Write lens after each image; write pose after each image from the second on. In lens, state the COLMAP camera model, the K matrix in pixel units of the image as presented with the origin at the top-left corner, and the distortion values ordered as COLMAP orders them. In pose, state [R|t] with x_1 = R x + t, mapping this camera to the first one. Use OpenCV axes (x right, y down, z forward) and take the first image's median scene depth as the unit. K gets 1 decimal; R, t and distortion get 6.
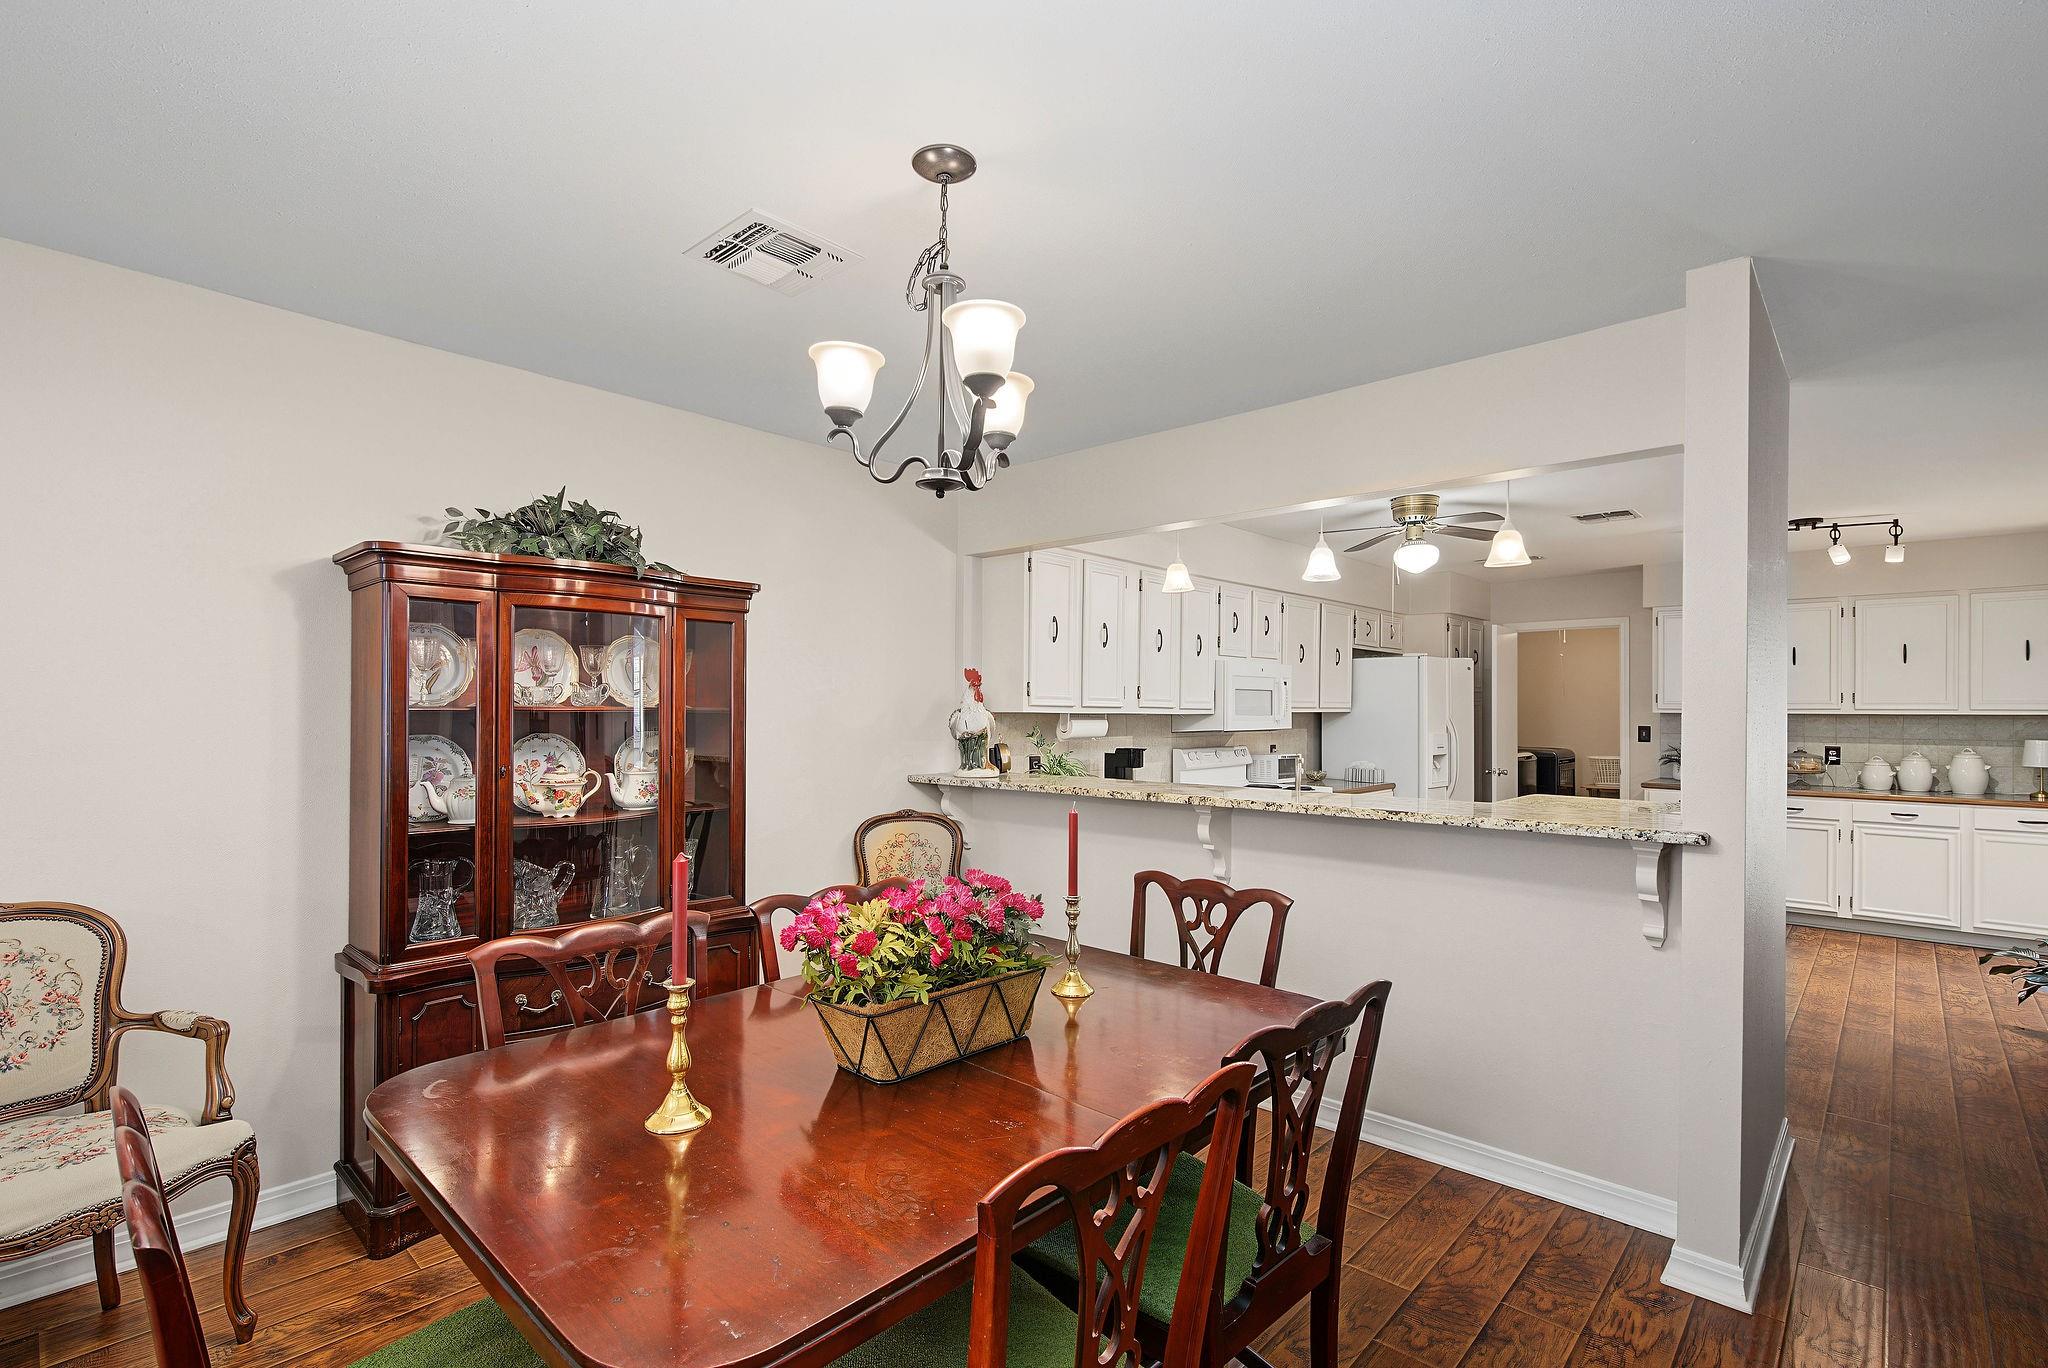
lens RADIAL K [[956.1, 0, 1025.0], [0, 956.1, 705.9], [0, 0, 1]] dist [-0.002189, 0.001140]
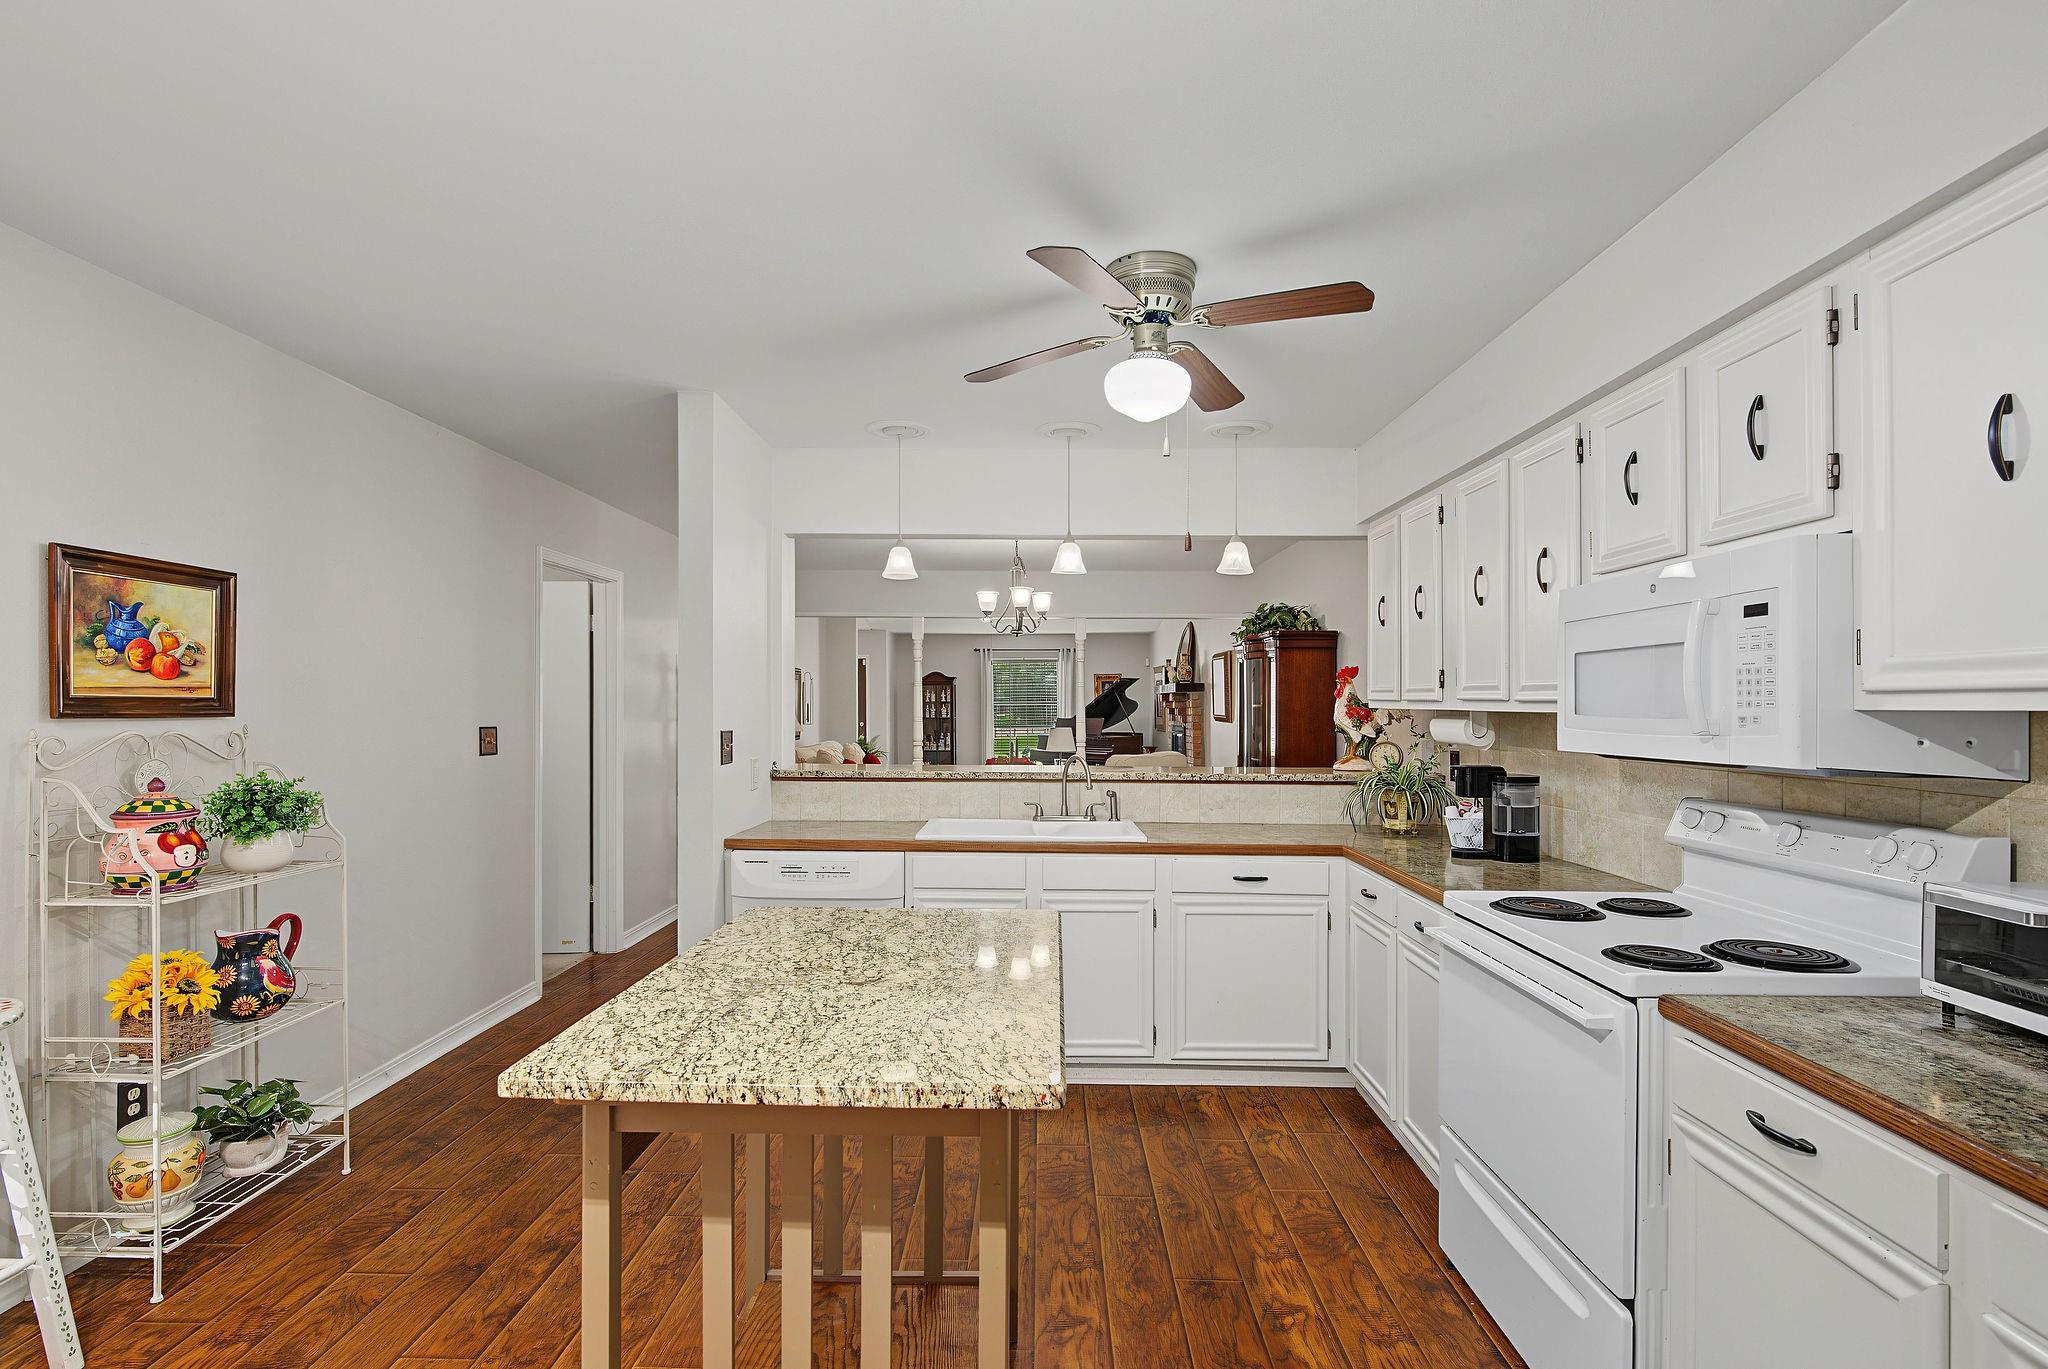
lens RADIAL K [[956.1, 0, 1025.0], [0, 956.1, 706.4], [0, 0, 1]] dist [-0.002189, 0.001140]
pose [[-0.748912, -0.001982, -0.662667, 1.458057], [0.002440, 0.999980, -0.005749, 0.015570], [0.662665, -0.005923, -0.748892, 2.479602]]
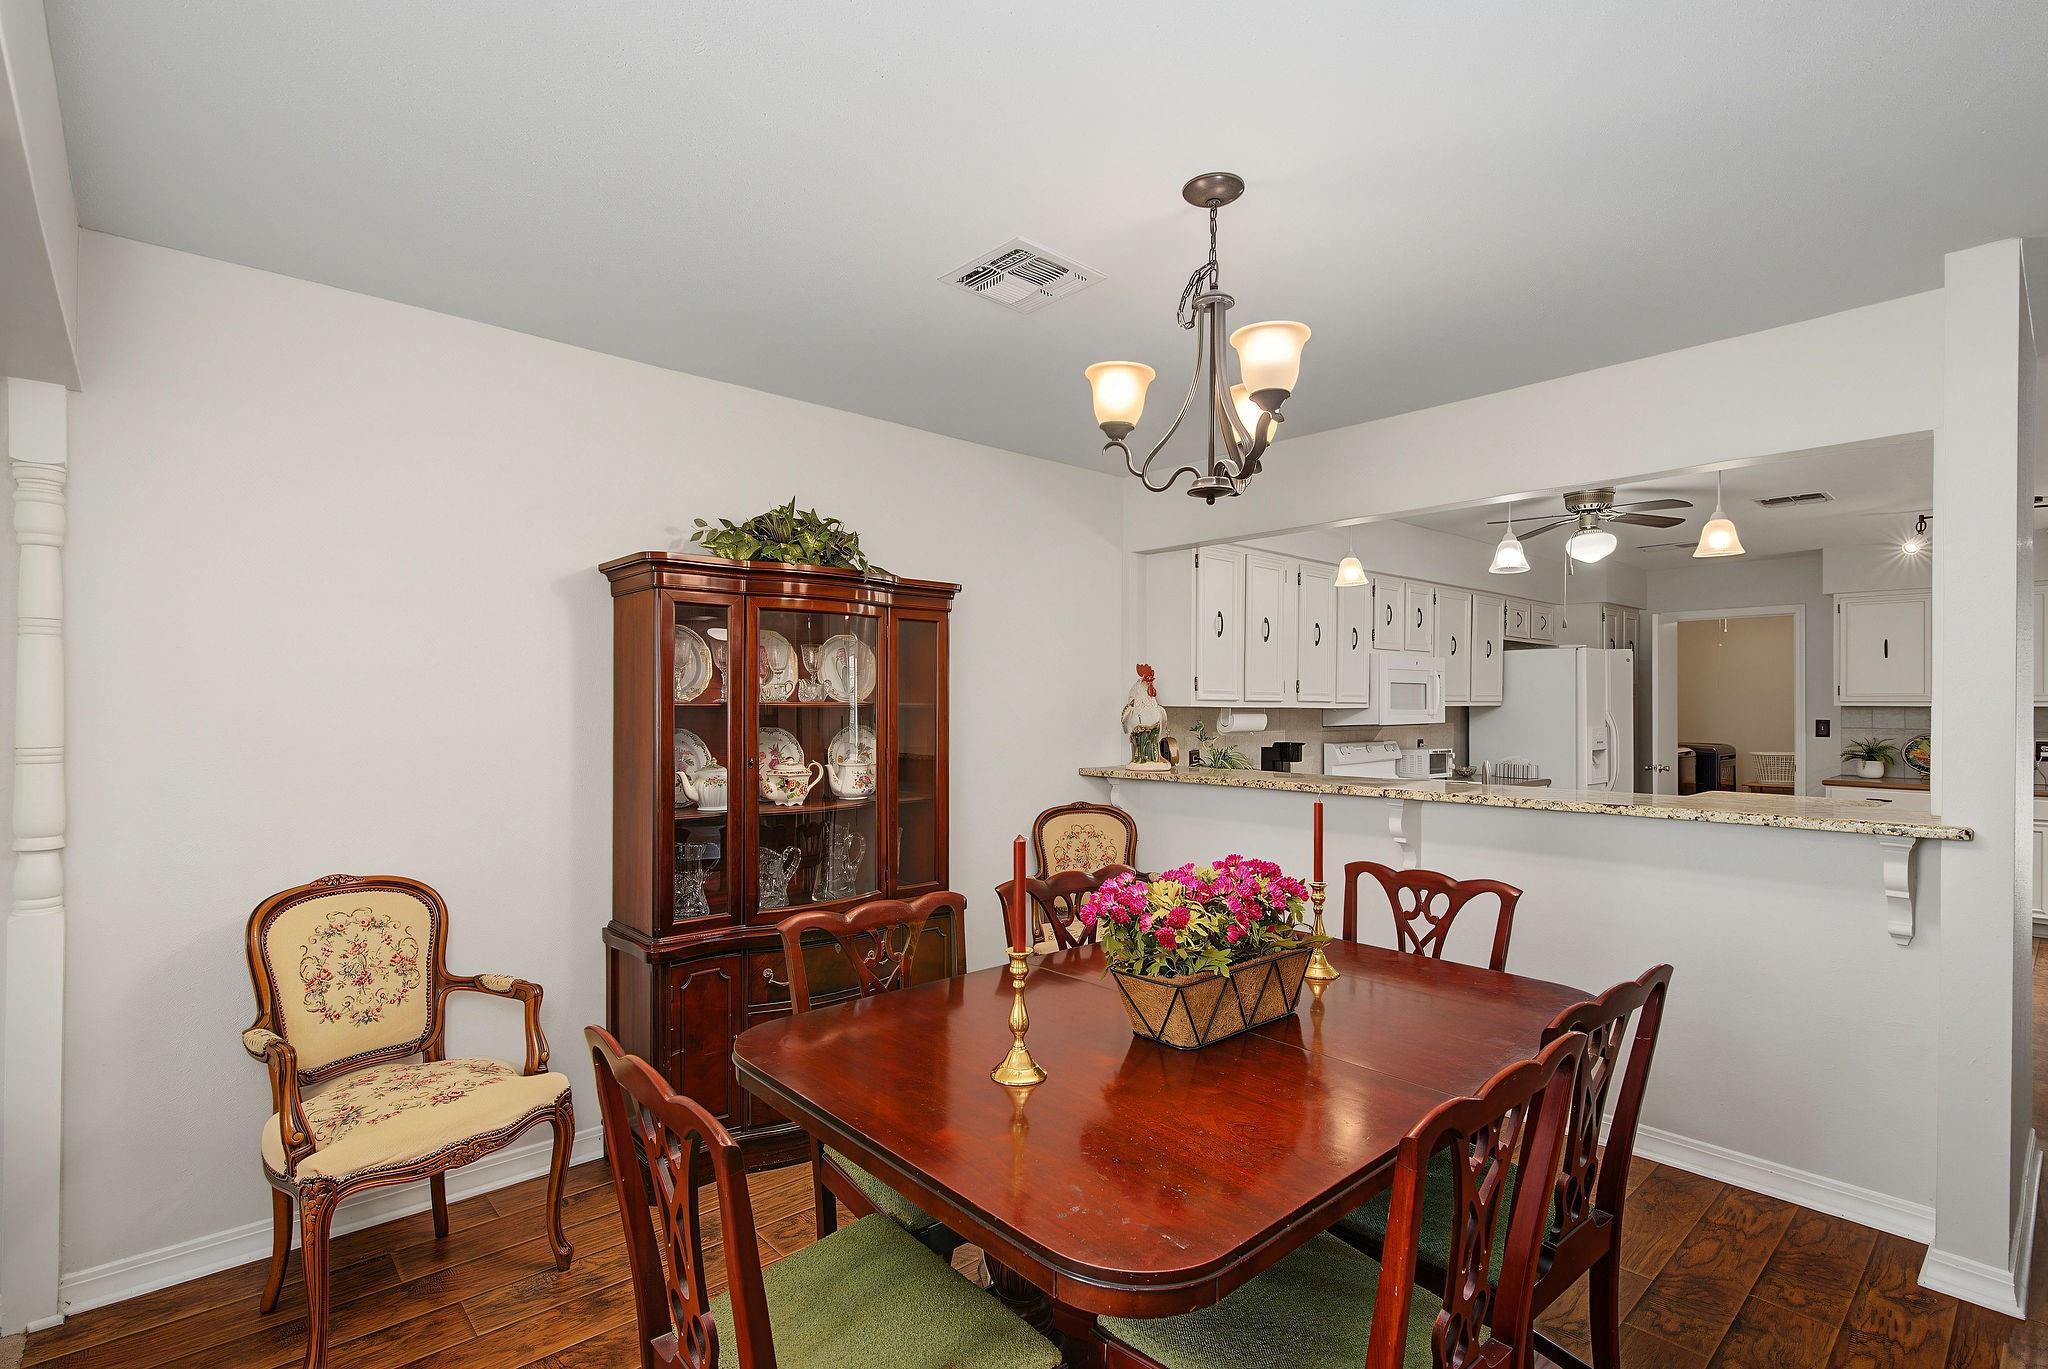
lens RADIAL K [[970.9, 0, 1026.5], [0, 970.9, 702.7], [0, 0, 1]] dist [-0.001729, 0.001669]
pose [[0.996121, -0.002566, -0.087961, -0.142910], [0.002770, 0.999994, 0.002194, -0.000169], [0.087955, -0.002430, 0.996122, -0.067770]]
